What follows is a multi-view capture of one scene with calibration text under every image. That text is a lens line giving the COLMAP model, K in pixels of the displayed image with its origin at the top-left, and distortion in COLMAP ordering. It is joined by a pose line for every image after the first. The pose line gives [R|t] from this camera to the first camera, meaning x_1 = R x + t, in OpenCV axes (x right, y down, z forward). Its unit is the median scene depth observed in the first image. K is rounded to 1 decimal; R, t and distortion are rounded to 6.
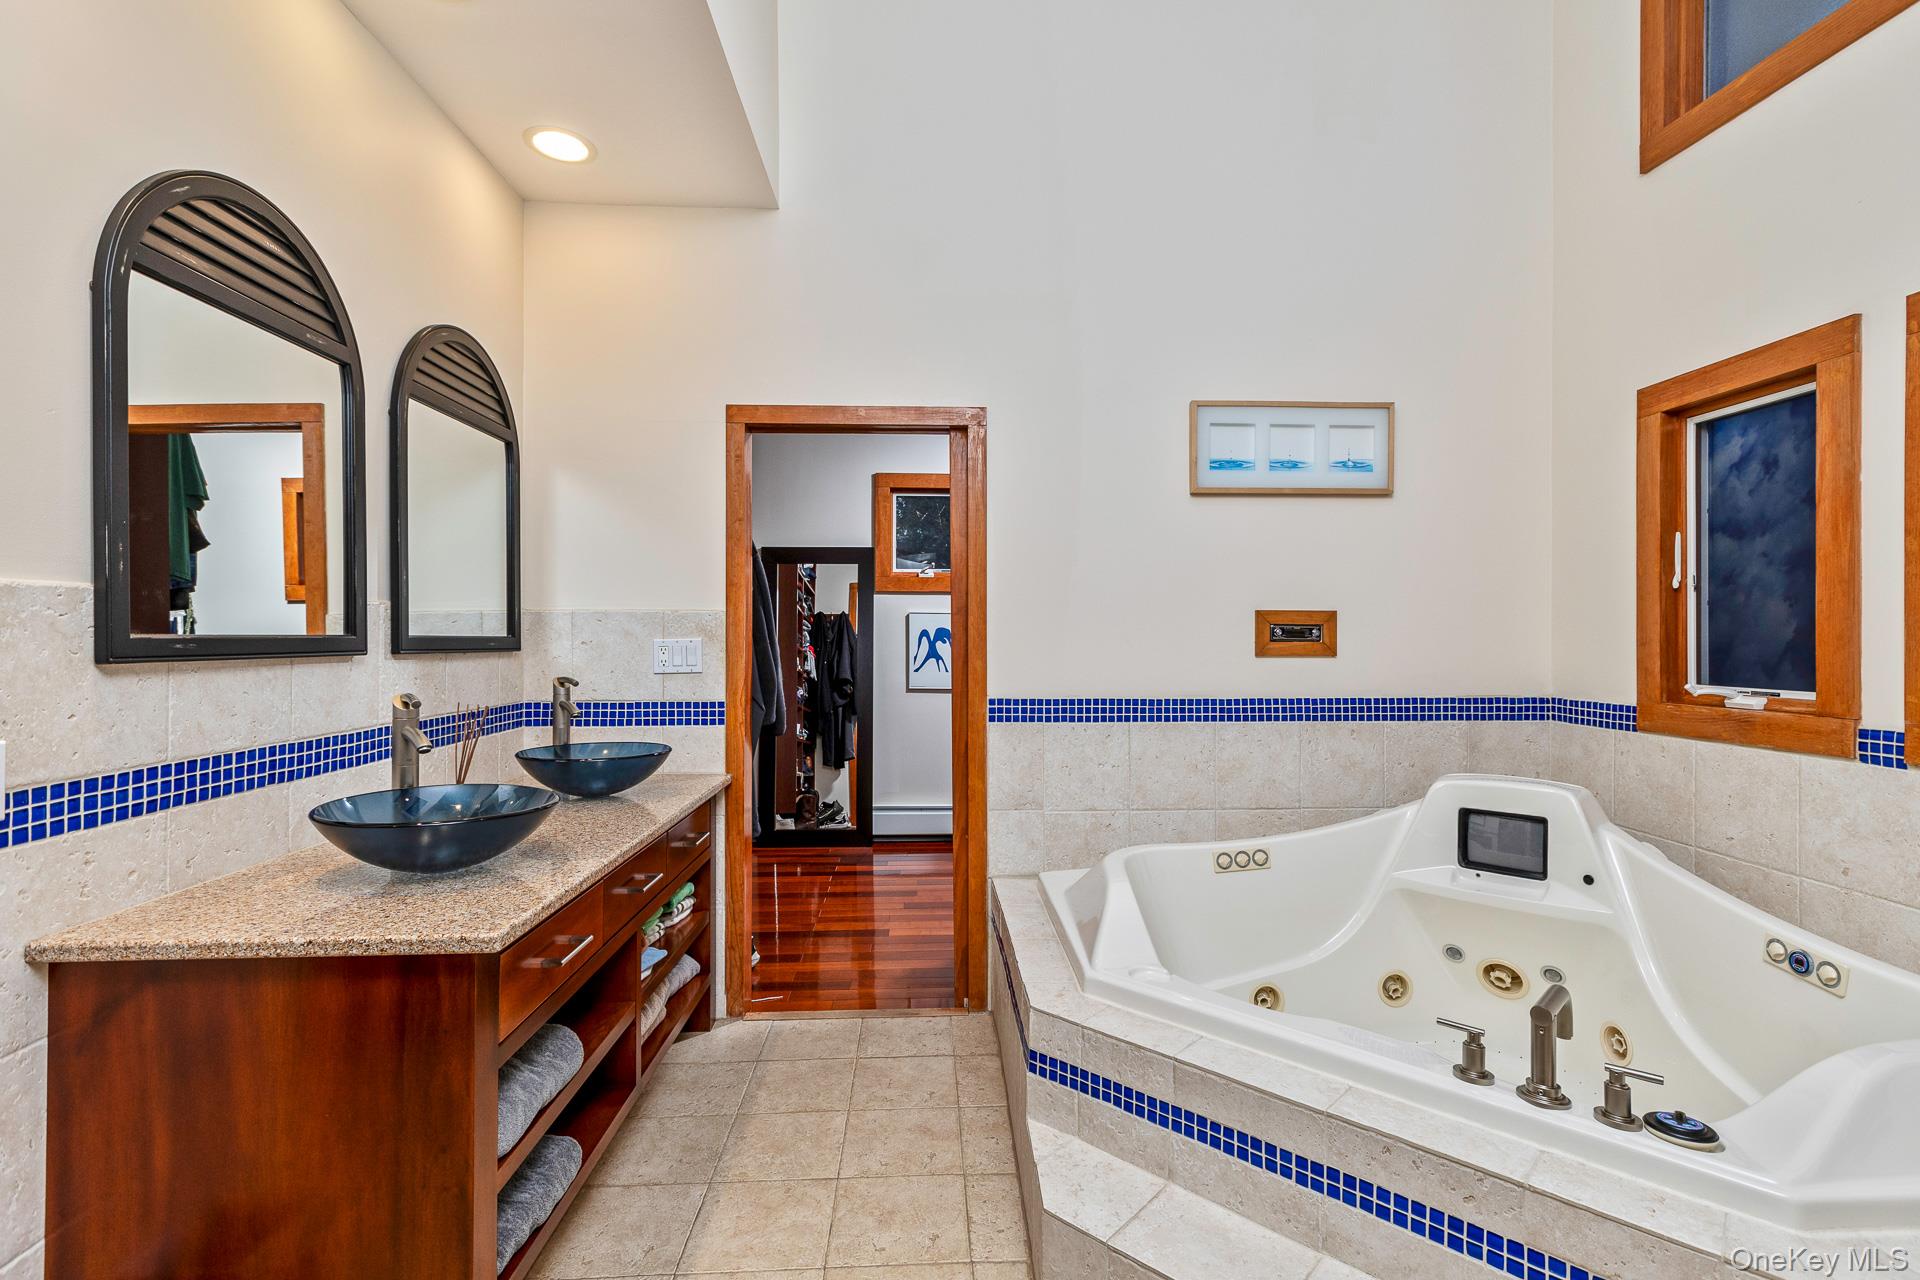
lens RADIAL K [[906.4, 0, 962.8], [0, 906.4, 638.6], [0, 0, 1]] dist [0.000083, 0.001096]
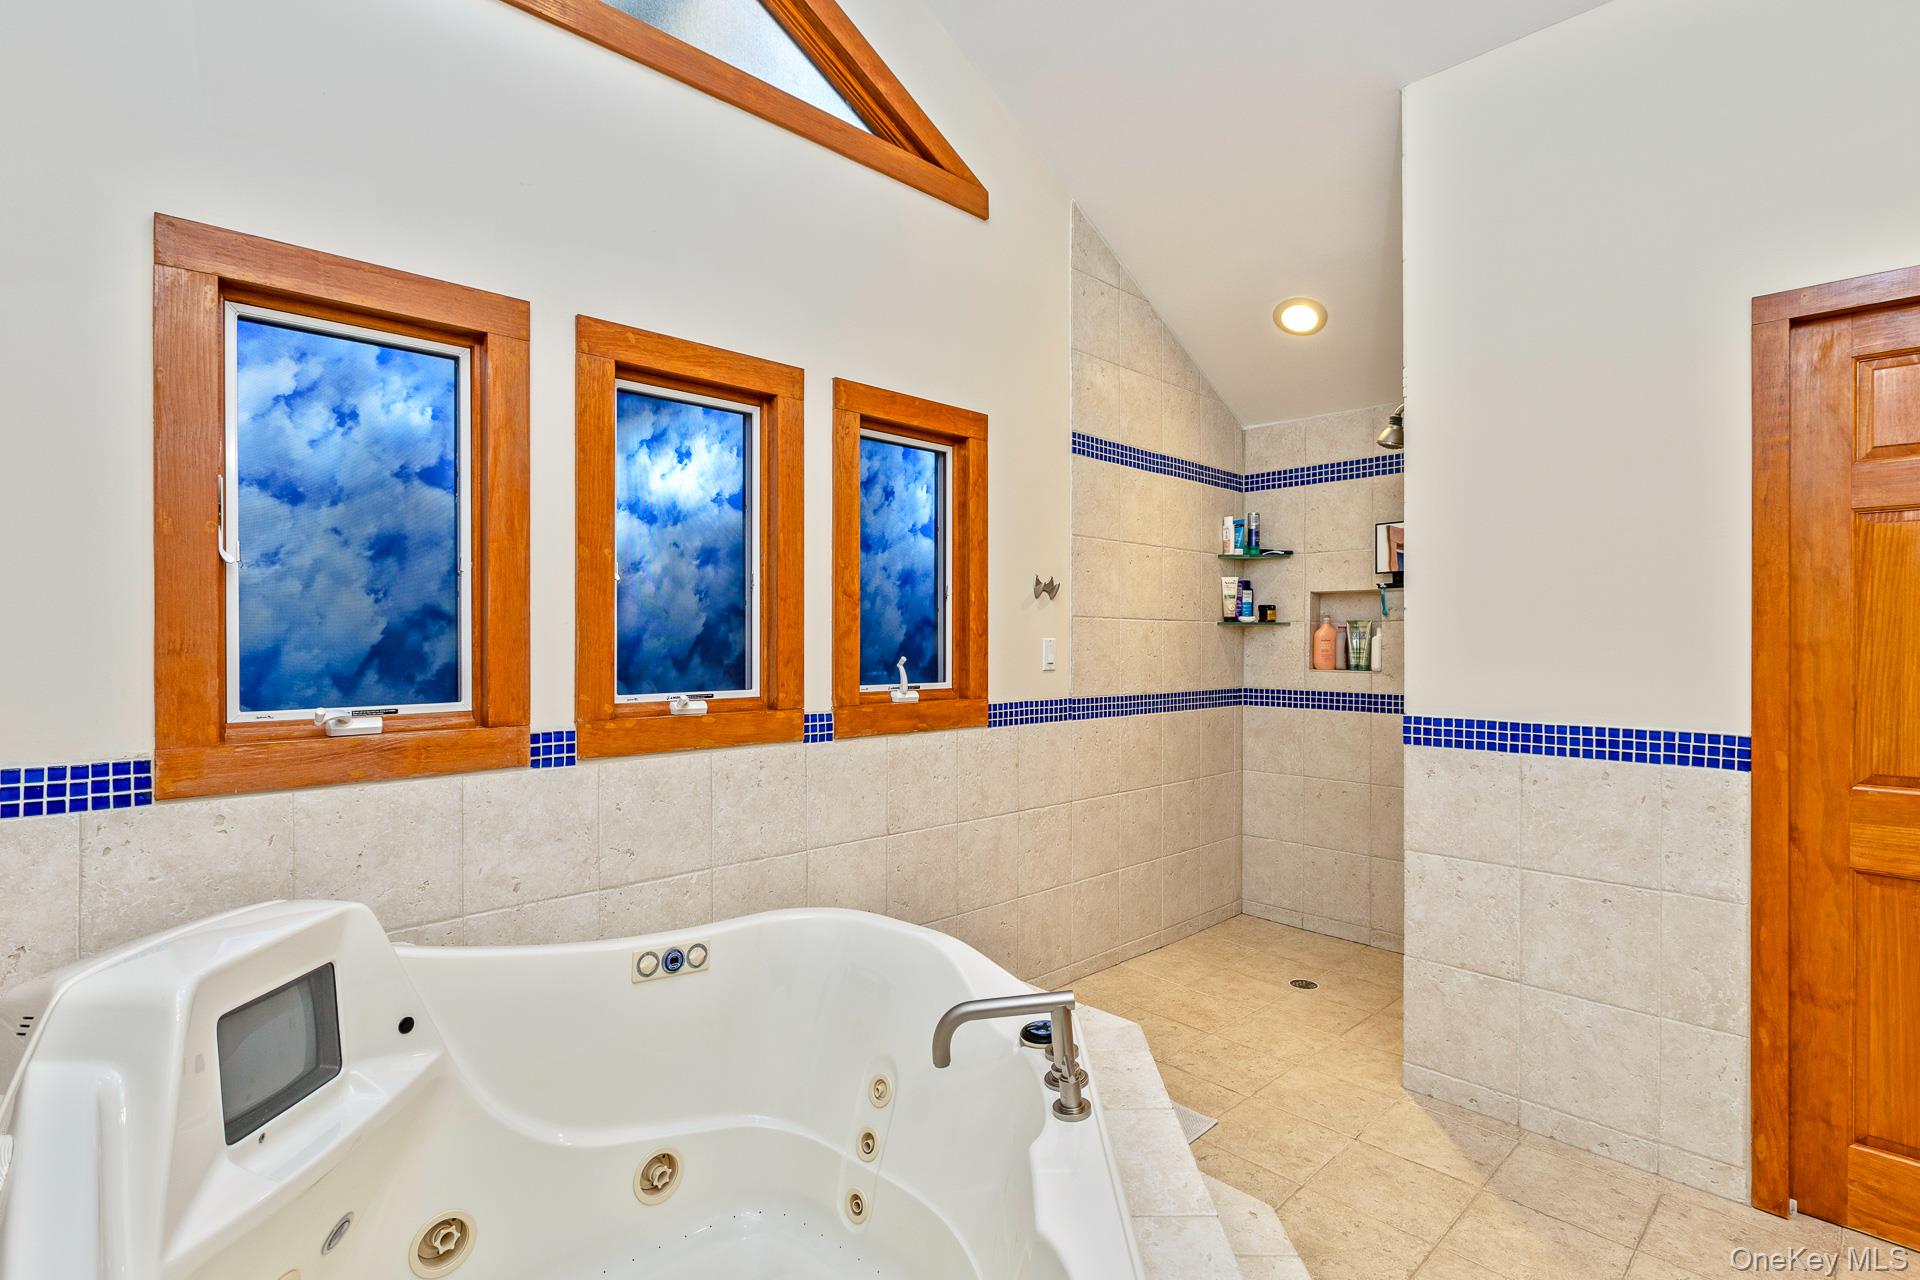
lens RADIAL K [[906.4, 0, 968.2], [0, 906.4, 648.7], [0, 0, 1]] dist [0.000083, 0.001096]
pose [[-0.671795, -0.008462, 0.740689, -0.039884], [0.002126, 0.999909, 0.013352, -0.003421], [-0.740734, 0.010544, -0.671716, 1.276831]]
